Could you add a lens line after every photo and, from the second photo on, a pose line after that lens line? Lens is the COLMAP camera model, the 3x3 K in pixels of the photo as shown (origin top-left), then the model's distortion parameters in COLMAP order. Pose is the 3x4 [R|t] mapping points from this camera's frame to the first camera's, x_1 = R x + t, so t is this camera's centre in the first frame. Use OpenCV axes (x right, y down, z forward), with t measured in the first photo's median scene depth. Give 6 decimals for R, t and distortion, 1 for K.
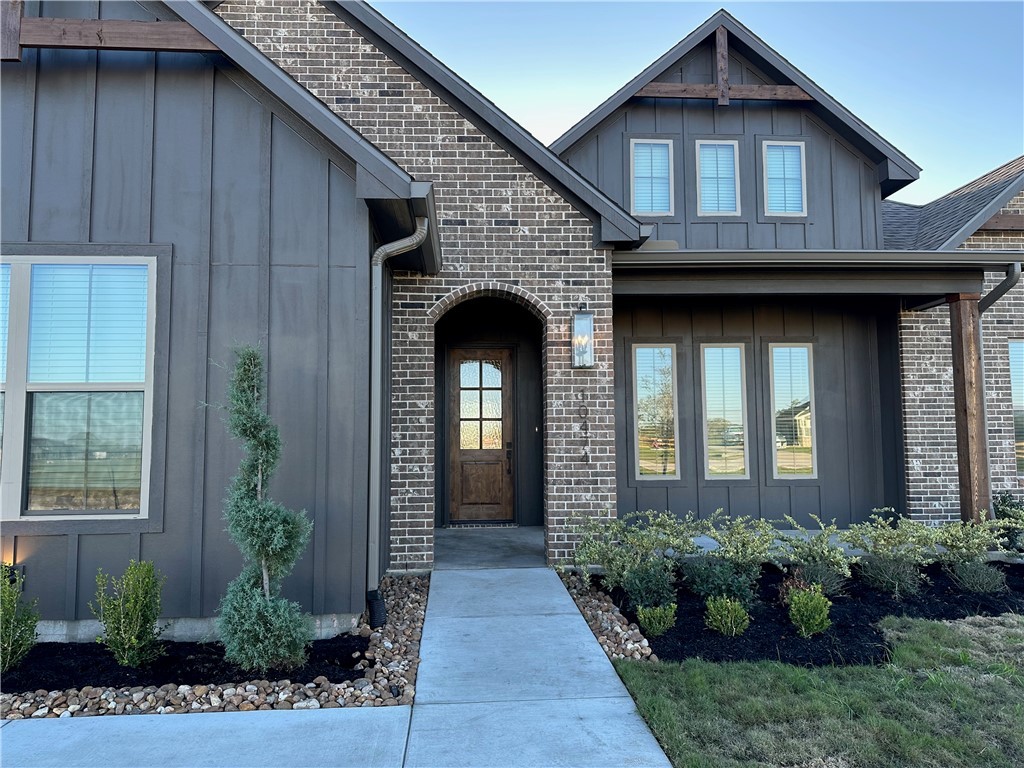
lens RADIAL K [[725.5, 0, 512.0], [0, 725.5, 384.0], [0, 0, 1]] dist [0.052475, -0.002963]
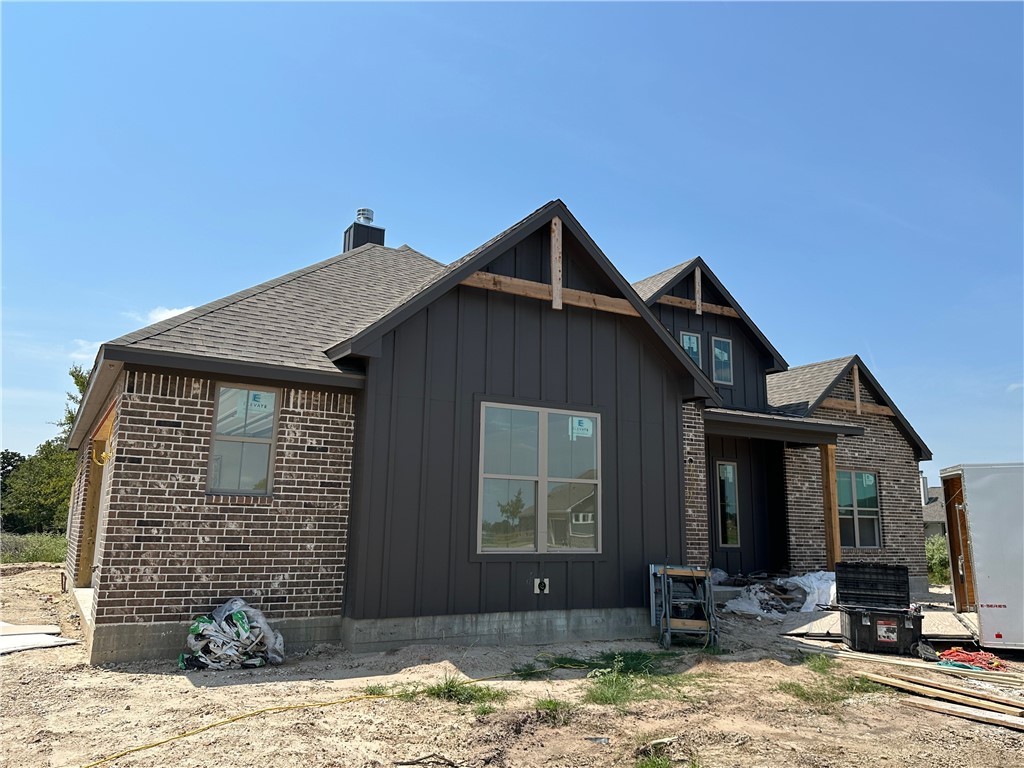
lens RADIAL K [[774.2, 0, 512.0], [0, 774.2, 384.0], [0, 0, 1]] dist [0.249090, -0.487417]
pose [[0.894767, 0.100314, 0.435121, -1.117805], [-0.057146, 0.992151, -0.111220, -0.007623], [-0.442862, 0.074651, 0.893476, -0.498356]]
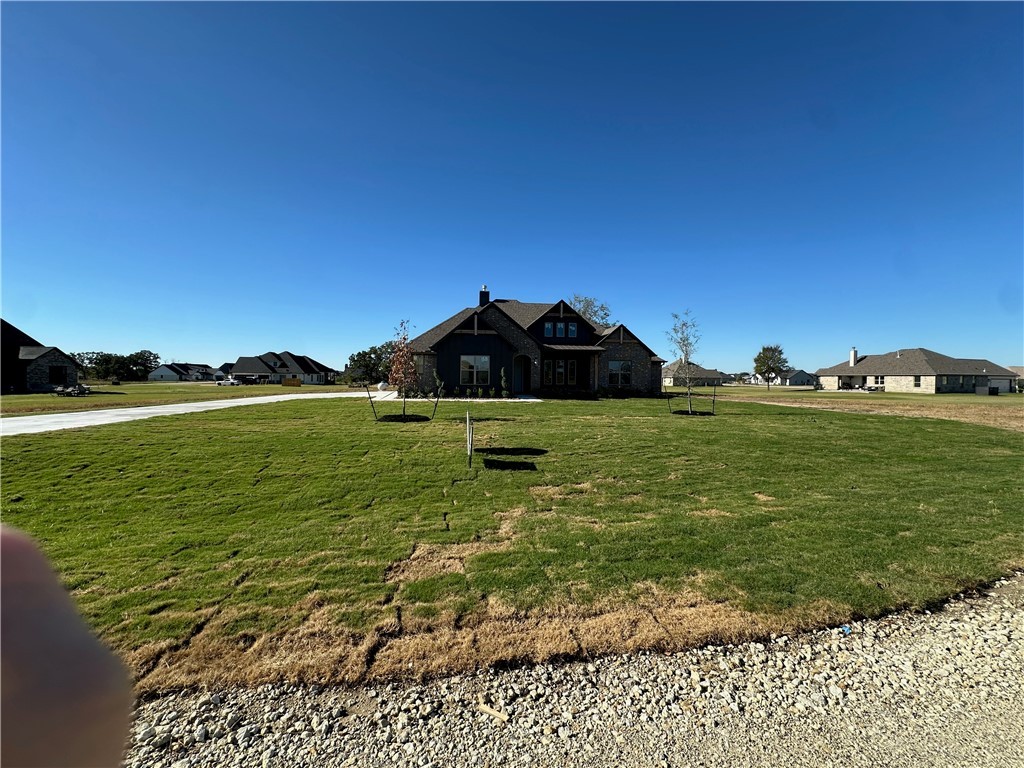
lens RADIAL K [[416.6, 0, 512.0], [0, 416.6, 384.0], [0, 0, 1]] dist [0.000194, 0.000005]
pose [[0.997743, 0.015108, 0.065431, -0.380523], [-0.021020, 0.995662, 0.090639, -0.208543], [-0.063778, -0.091810, 0.993732, -2.887088]]
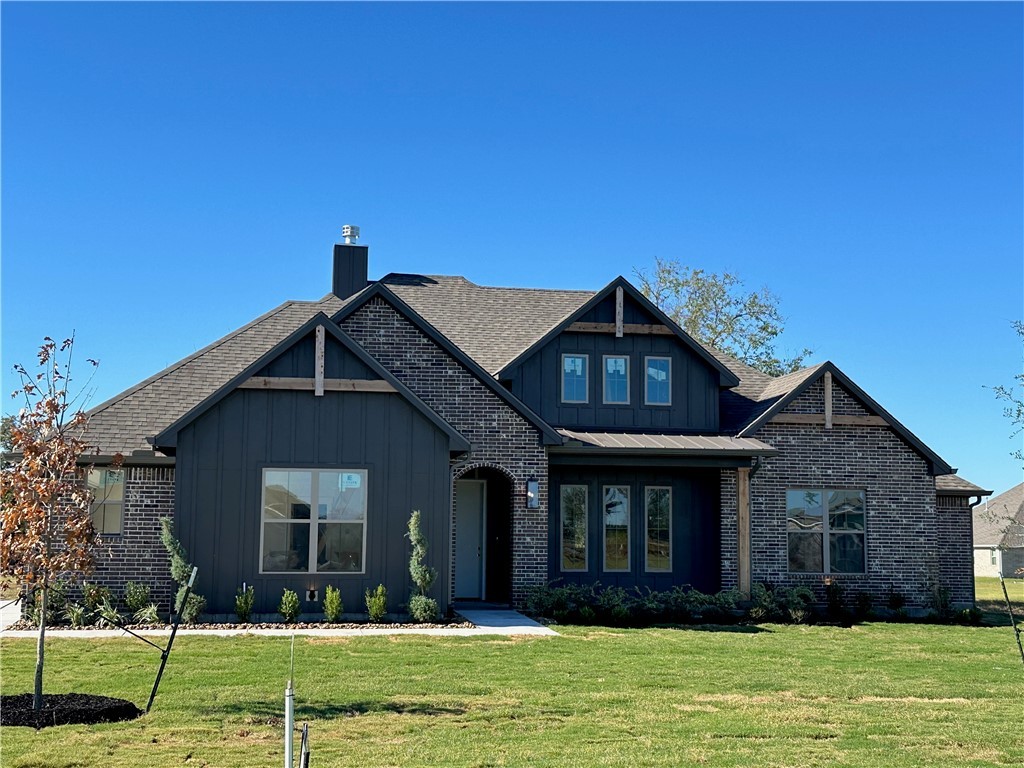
lens RADIAL K [[1439.3, 0, 512.0], [0, 1439.3, 384.0], [0, 0, 1]] dist [0.165008, -0.029550]
pose [[0.993365, 0.028376, 0.111450, -0.390087], [-0.024354, 0.999008, -0.037286, -0.206760], [-0.112397, 0.034325, 0.993070, -2.798071]]
